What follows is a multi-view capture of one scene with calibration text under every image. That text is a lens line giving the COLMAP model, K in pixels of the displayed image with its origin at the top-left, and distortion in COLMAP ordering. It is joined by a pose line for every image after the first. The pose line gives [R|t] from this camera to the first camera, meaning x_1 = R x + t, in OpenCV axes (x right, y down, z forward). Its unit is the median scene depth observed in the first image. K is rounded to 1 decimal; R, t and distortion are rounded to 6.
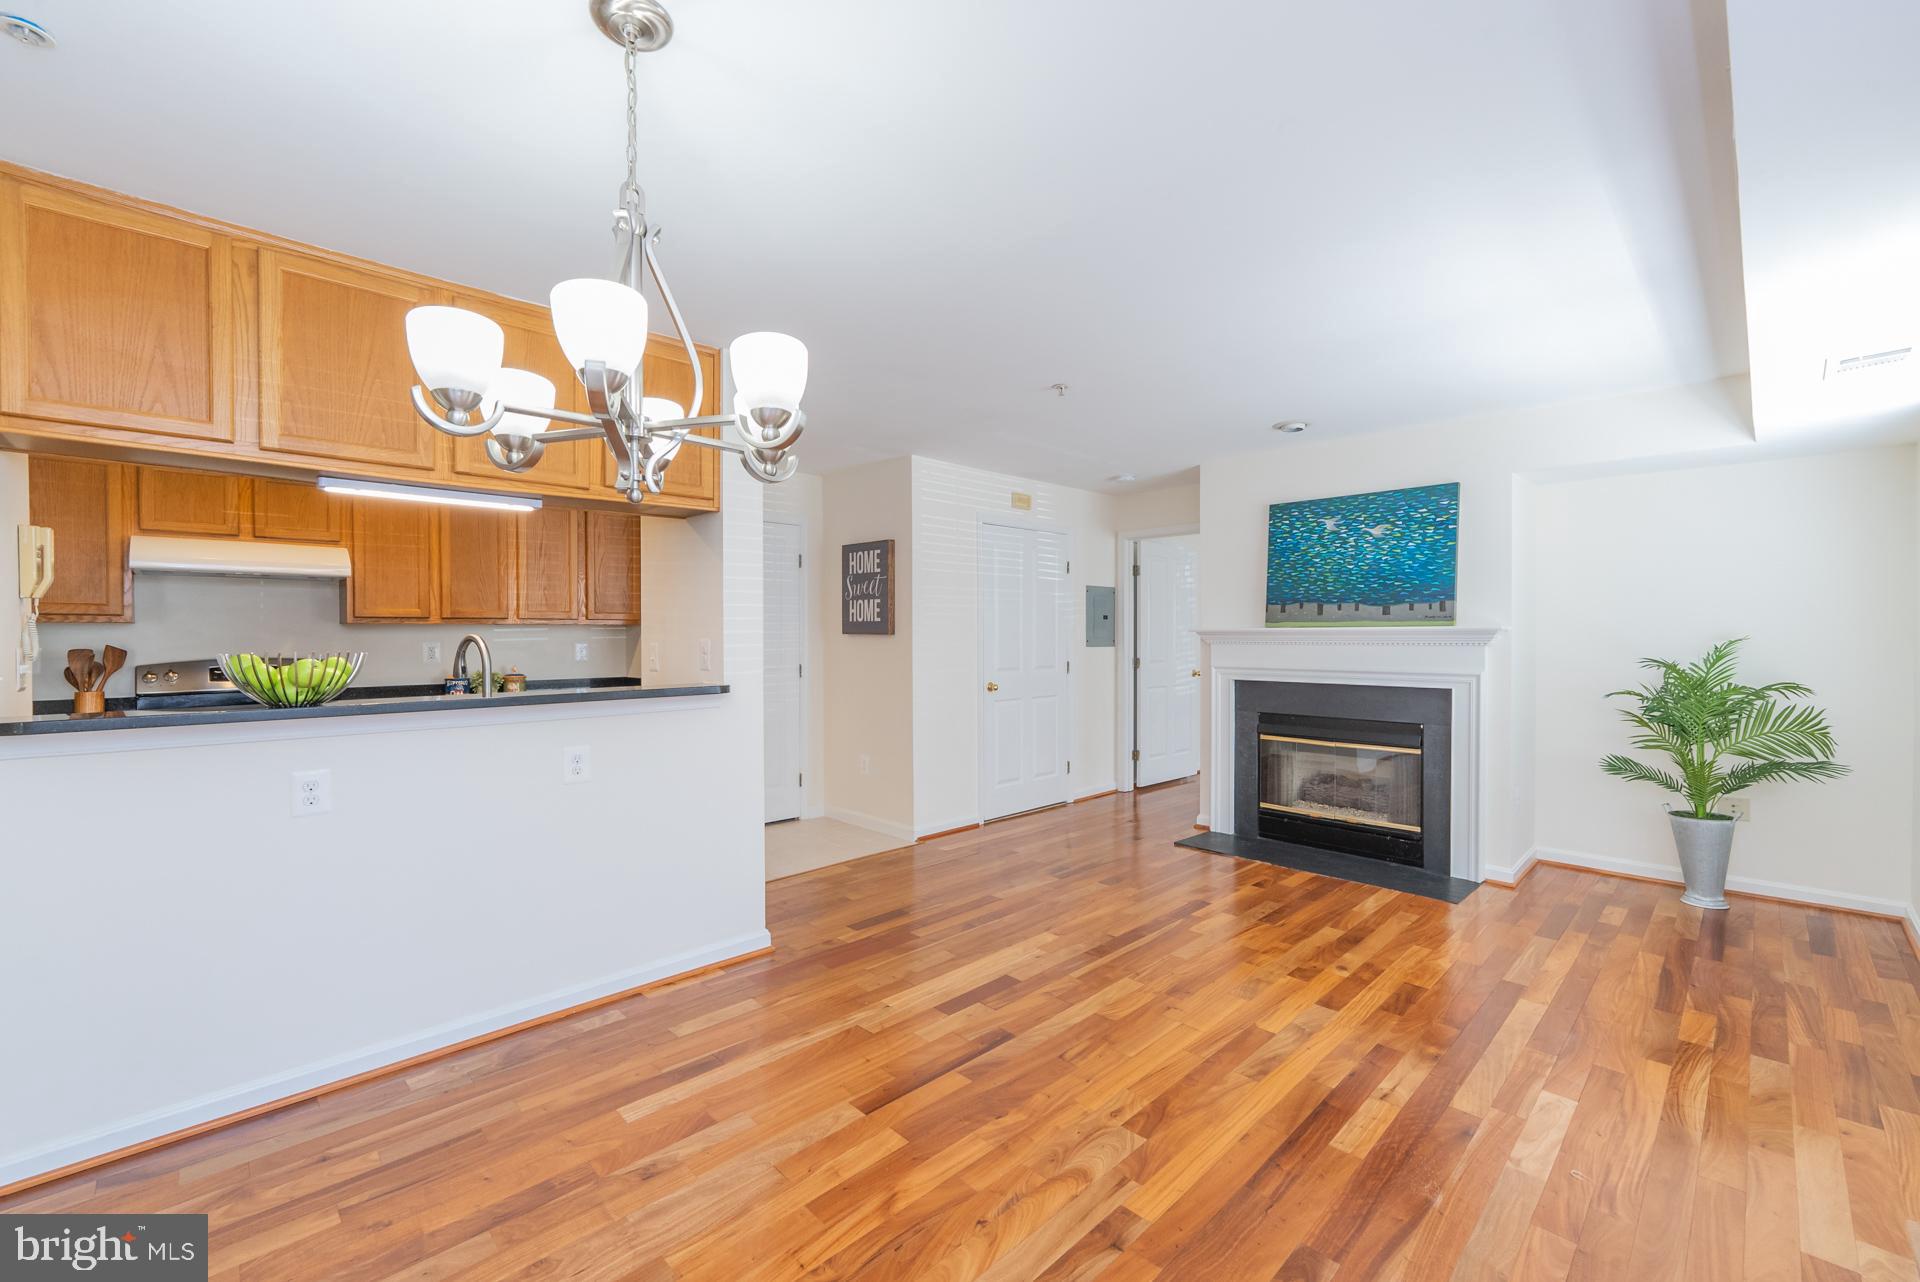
lens RADIAL K [[776.0, 0, 947.6], [0, 776.0, 646.0], [0, 0, 1]] dist [-0.002727, 0.000569]
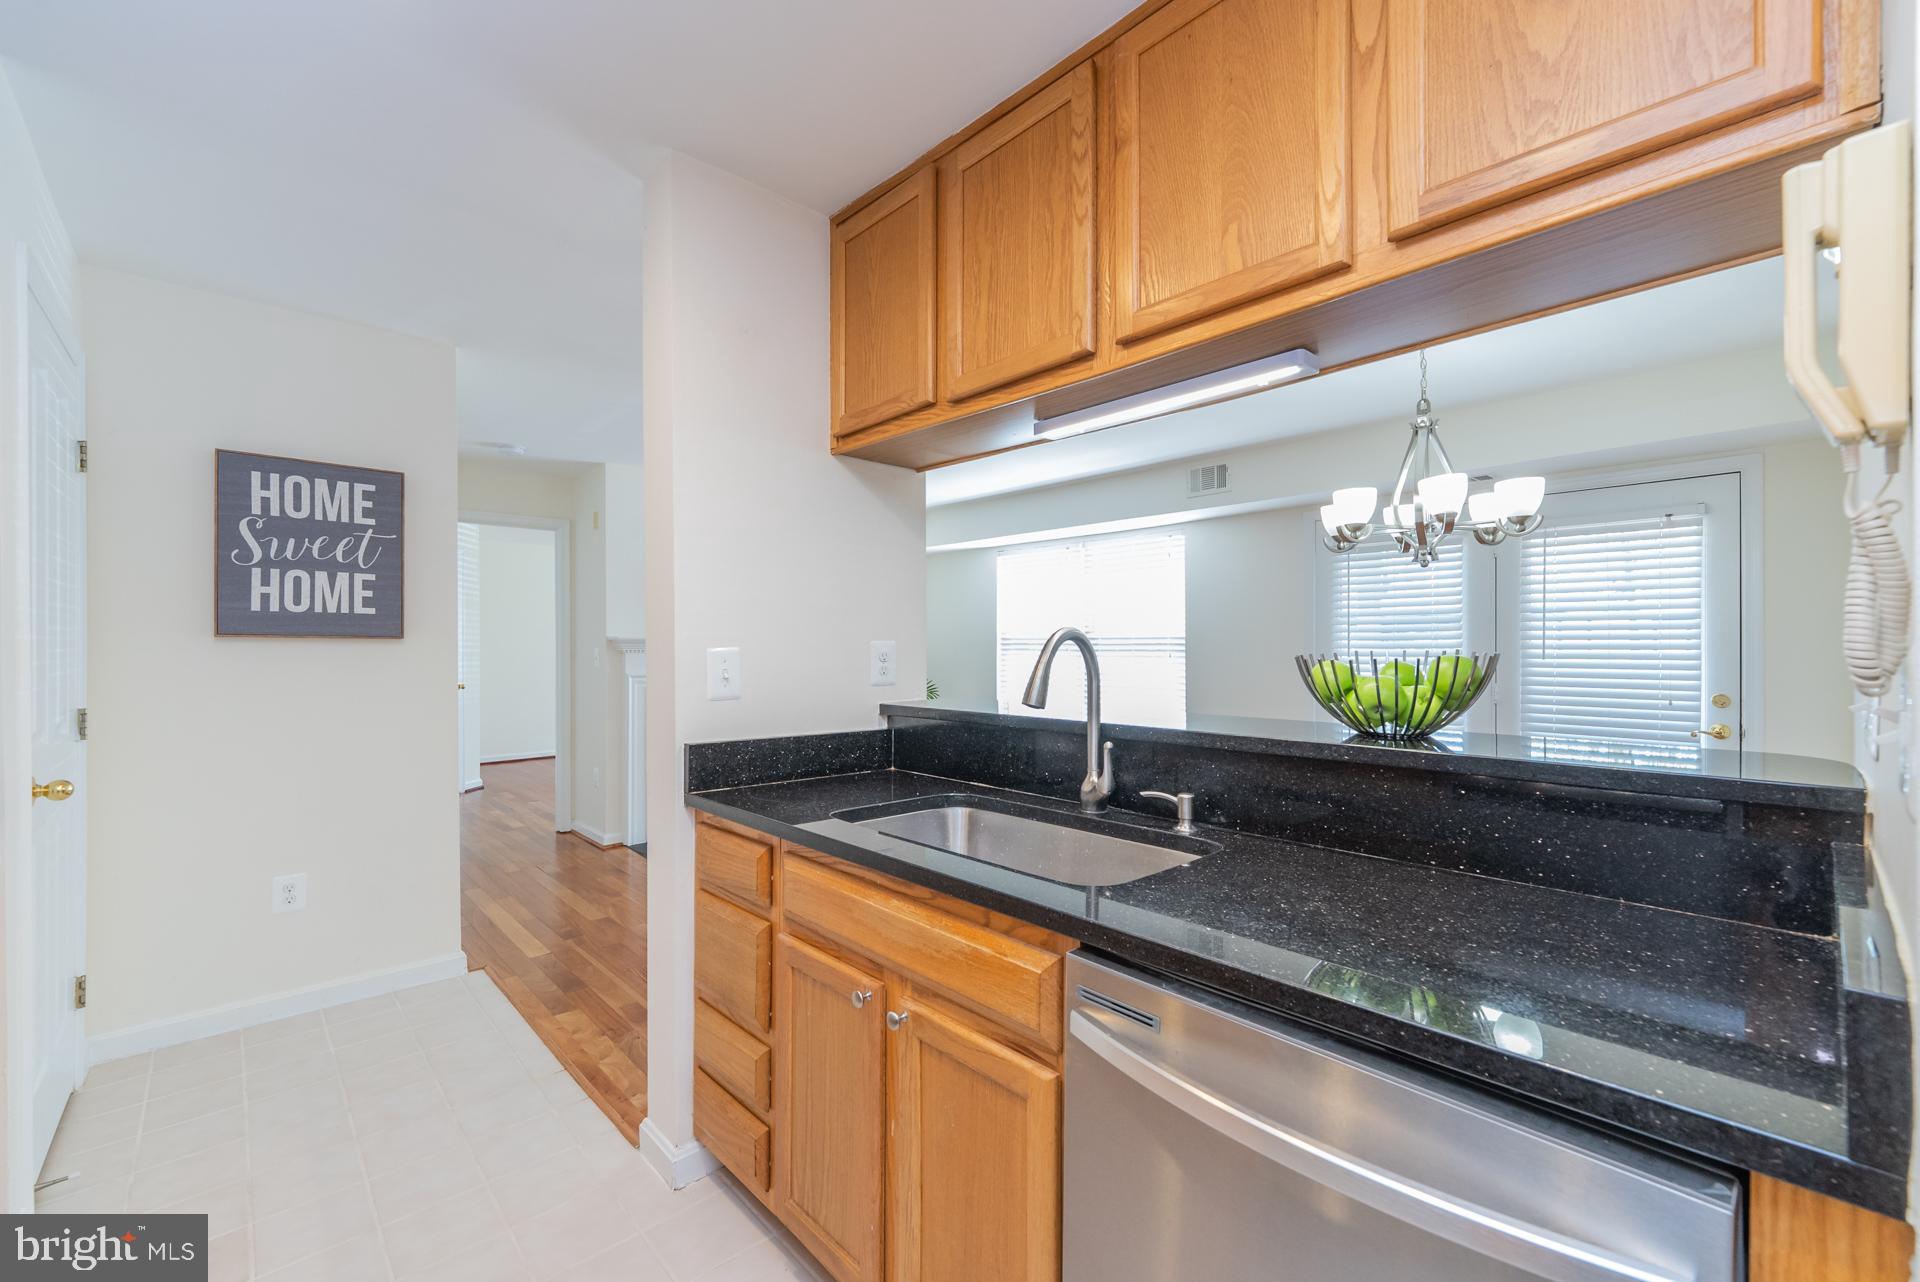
lens RADIAL K [[776.0, 0, 978.7], [0, 776.0, 642.9], [0, 0, 1]] dist [-0.002727, 0.000569]
pose [[-0.007728, 0.007859, 0.999939, -0.861818], [0.018055, 0.999807, -0.007719, 0.000744], [-0.999807, 0.017994, -0.007869, 0.768497]]
